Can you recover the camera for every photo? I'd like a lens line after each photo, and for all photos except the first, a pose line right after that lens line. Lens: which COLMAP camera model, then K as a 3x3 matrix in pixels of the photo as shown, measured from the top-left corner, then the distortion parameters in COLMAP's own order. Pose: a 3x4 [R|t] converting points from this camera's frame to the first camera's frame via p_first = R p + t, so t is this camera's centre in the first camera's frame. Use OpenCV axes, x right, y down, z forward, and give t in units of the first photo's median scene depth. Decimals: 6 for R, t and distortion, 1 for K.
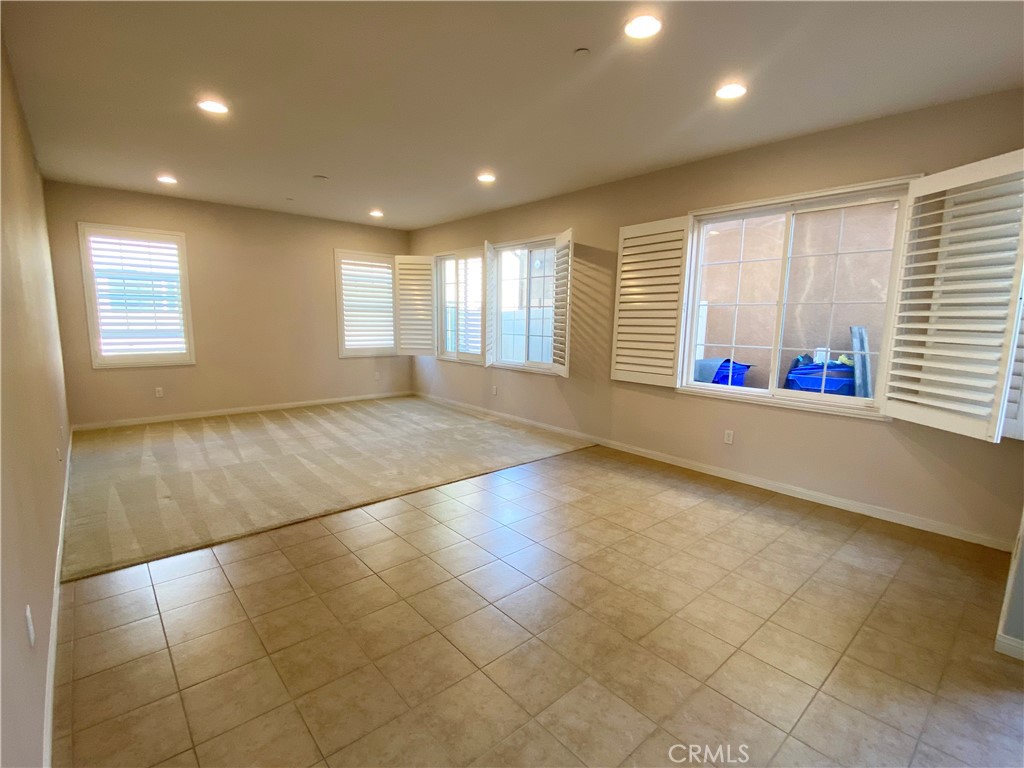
lens RADIAL K [[482.4, 0, 512.0], [0, 482.4, 384.0], [0, 0, 1]] dist [0.057264, -0.052123]
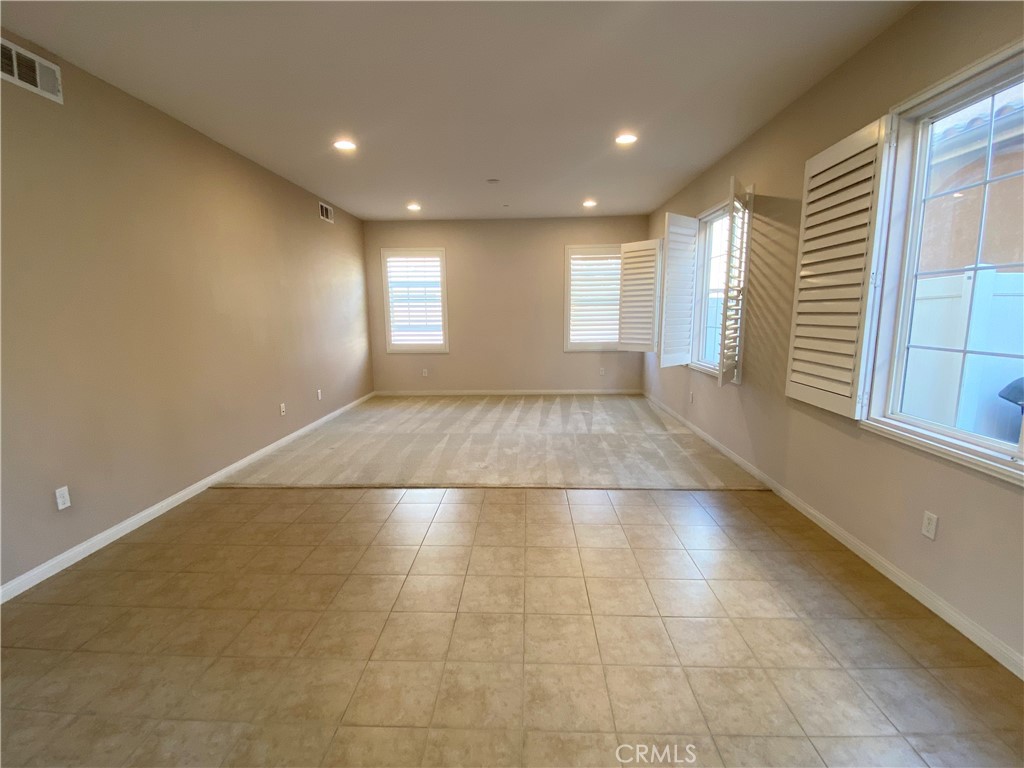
lens RADIAL K [[482.4, 0, 512.0], [0, 482.4, 384.0], [0, 0, 1]] dist [0.057264, -0.052123]
pose [[0.719612, 0.080043, -0.689747, 0.388775], [-0.073587, 0.996531, 0.038872, -0.023414], [0.690466, 0.022783, 0.723006, 0.257039]]
